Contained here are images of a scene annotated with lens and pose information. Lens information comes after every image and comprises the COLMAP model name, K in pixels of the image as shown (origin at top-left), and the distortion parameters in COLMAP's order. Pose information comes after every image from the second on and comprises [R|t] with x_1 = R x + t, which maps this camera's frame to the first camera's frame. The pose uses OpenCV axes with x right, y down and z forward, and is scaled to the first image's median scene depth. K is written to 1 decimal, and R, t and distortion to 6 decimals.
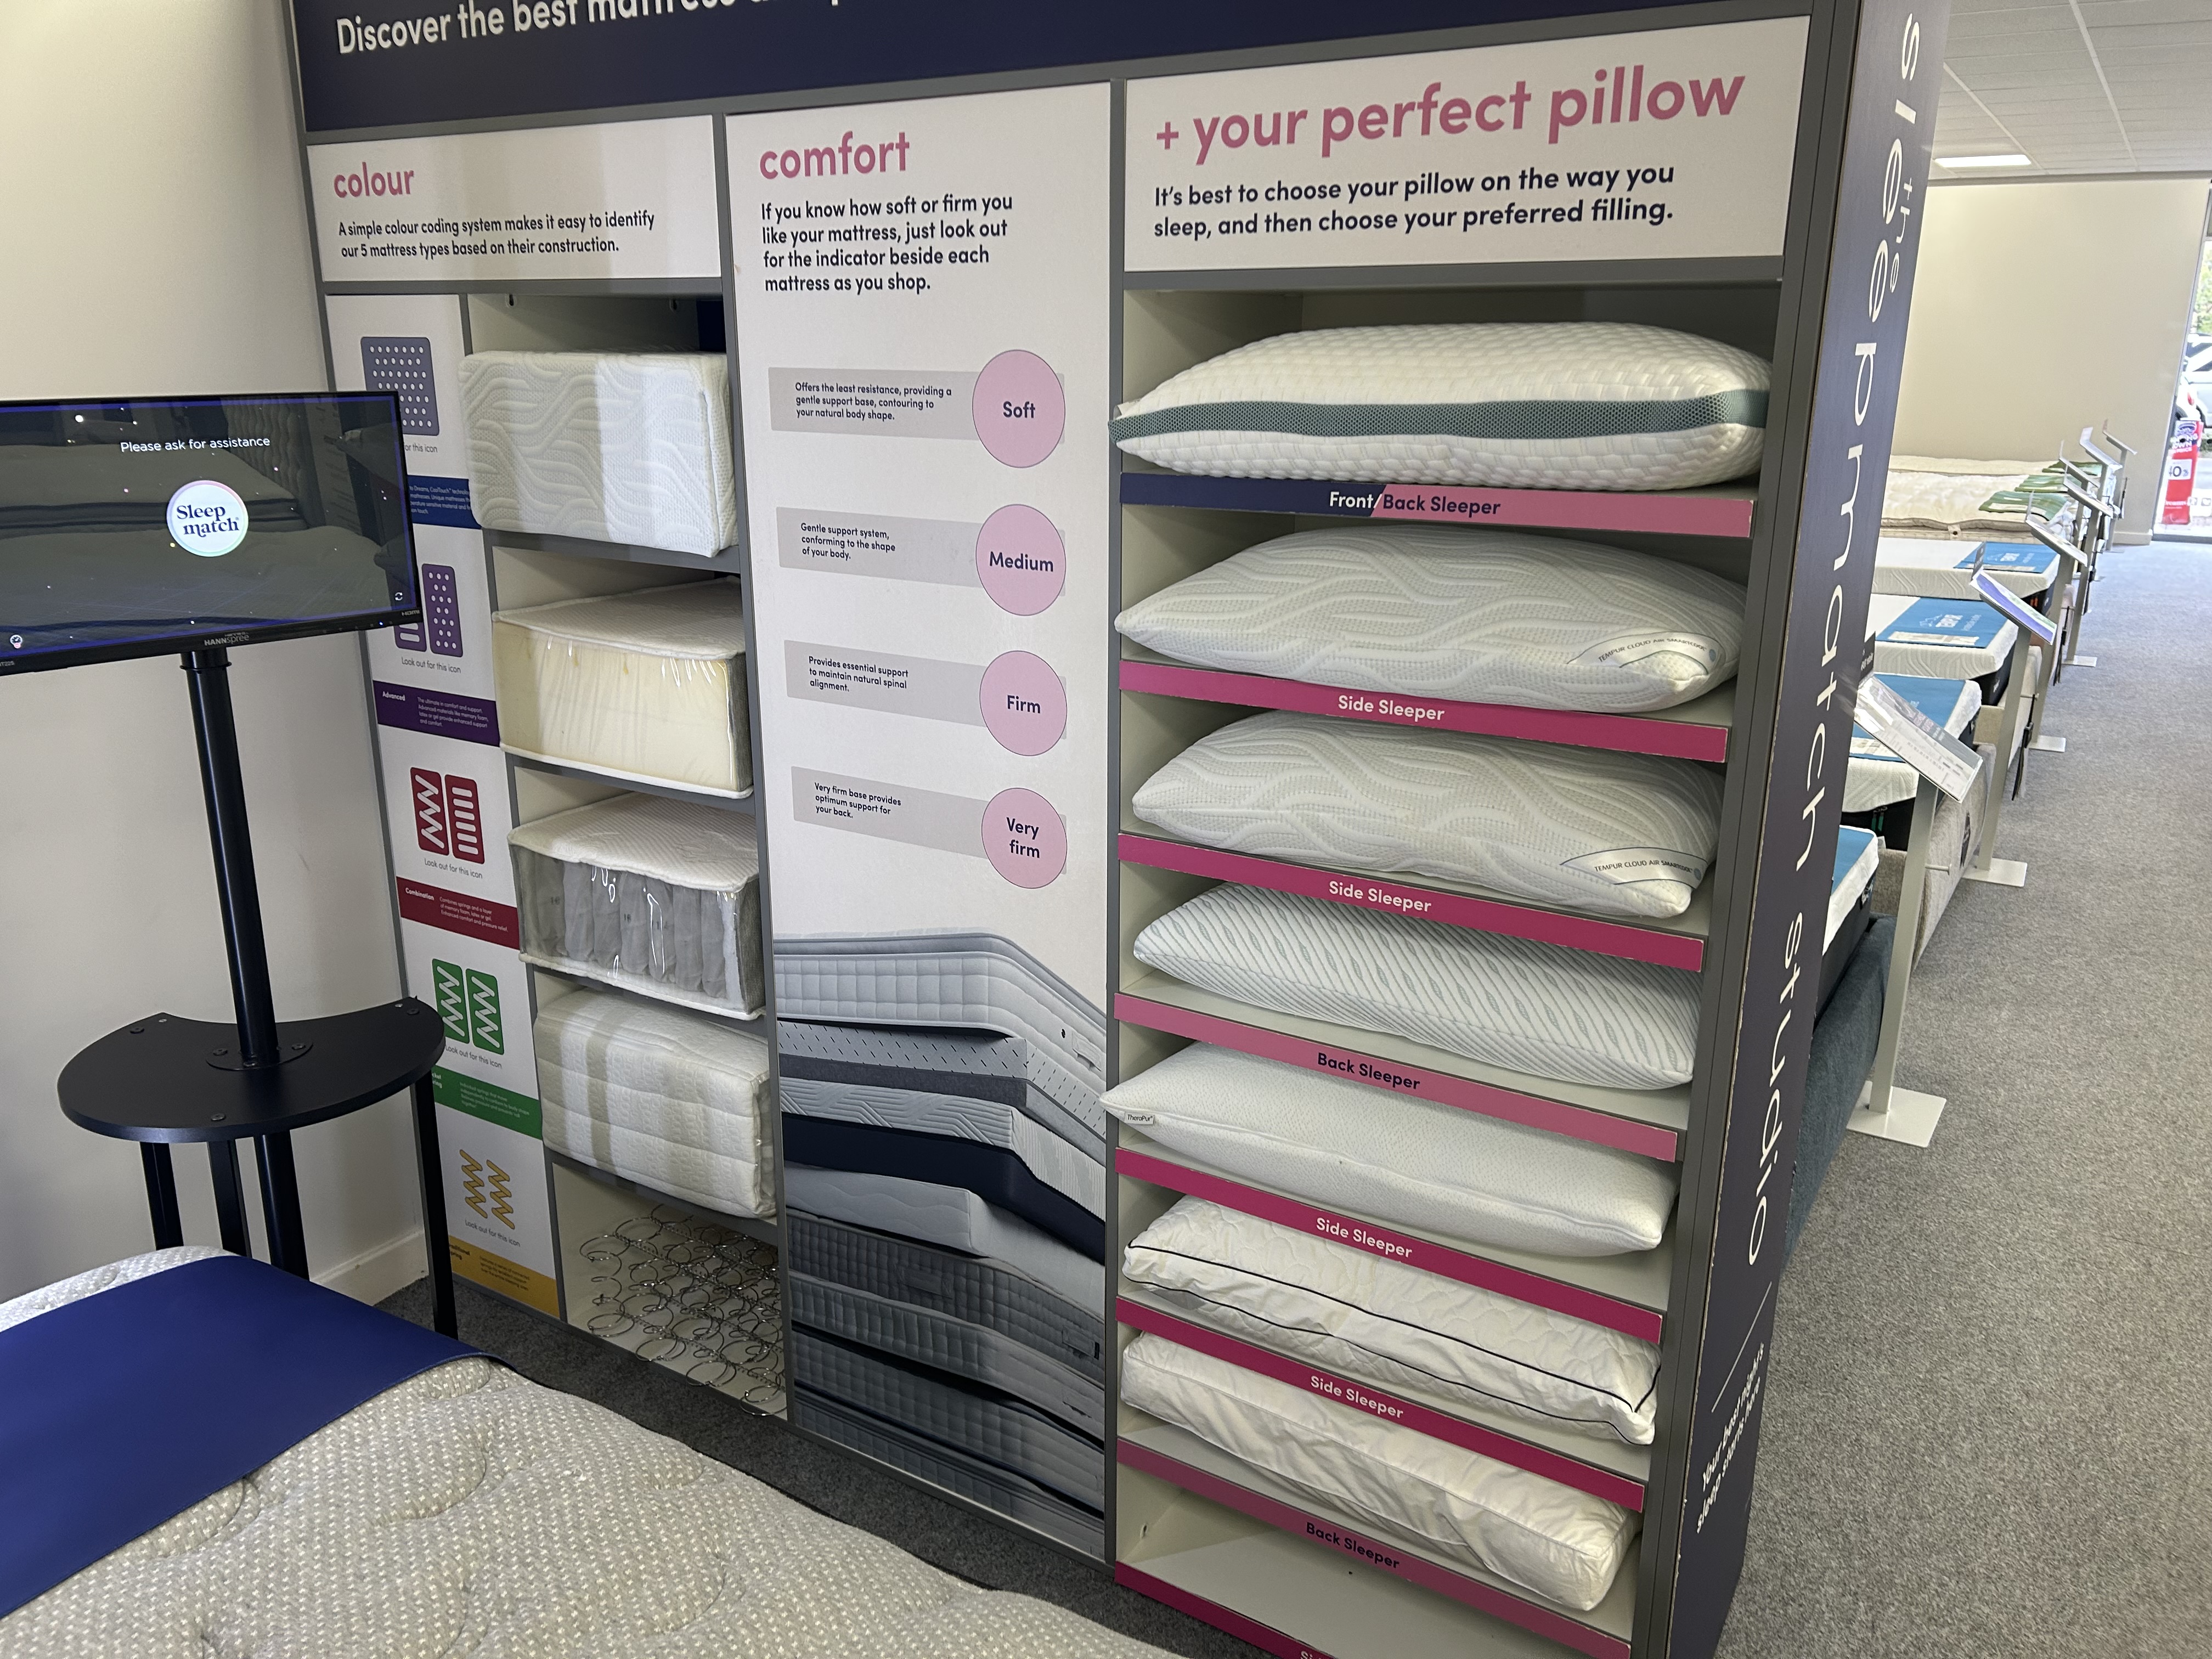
lens RADIAL K [[1664.2, 0, 1099.7], [0, 1664.2, 815.1], [0, 0, 1]] dist [0.059610, -0.064862]
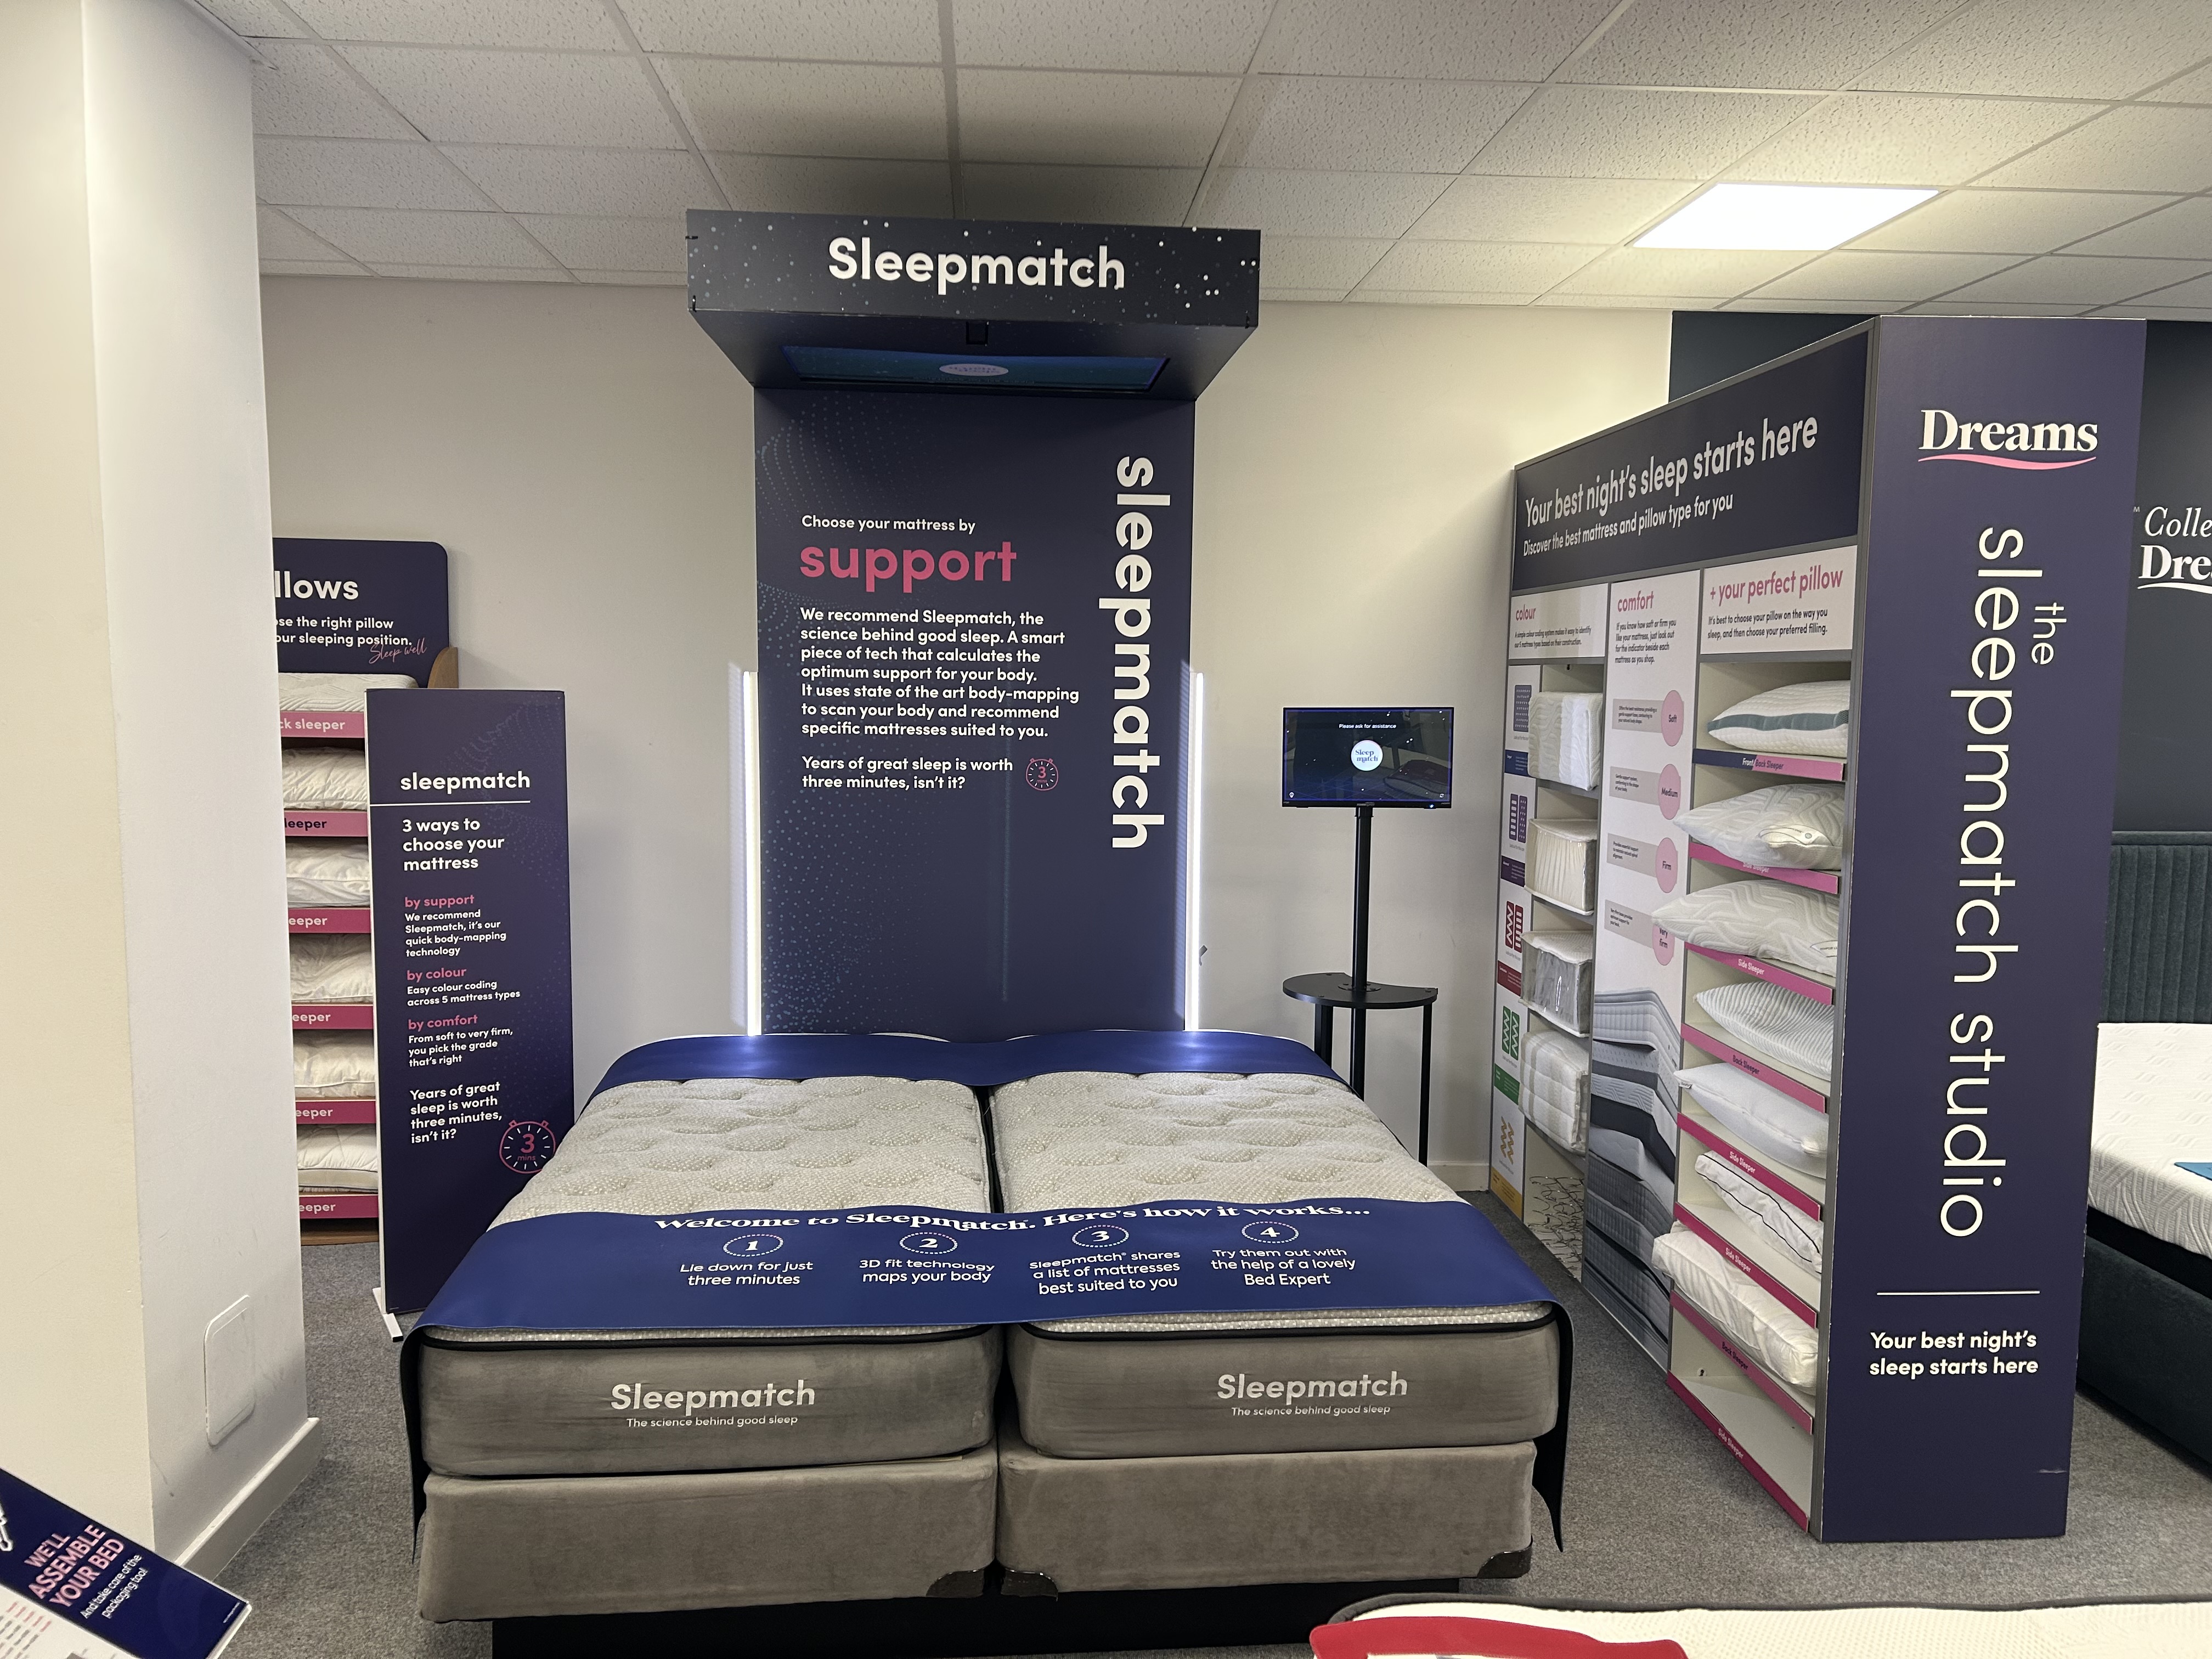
lens RADIAL K [[1664.2, 0, 1101.7], [0, 1664.2, 849.9], [0, 0, 1]] dist [0.059610, -0.064862]
pose [[0.582342, 0.088299, -0.808134, 1.010223], [-0.234721, 0.970009, -0.063154, 0.169922], [0.778321, 0.226463, 0.585603, -0.581120]]
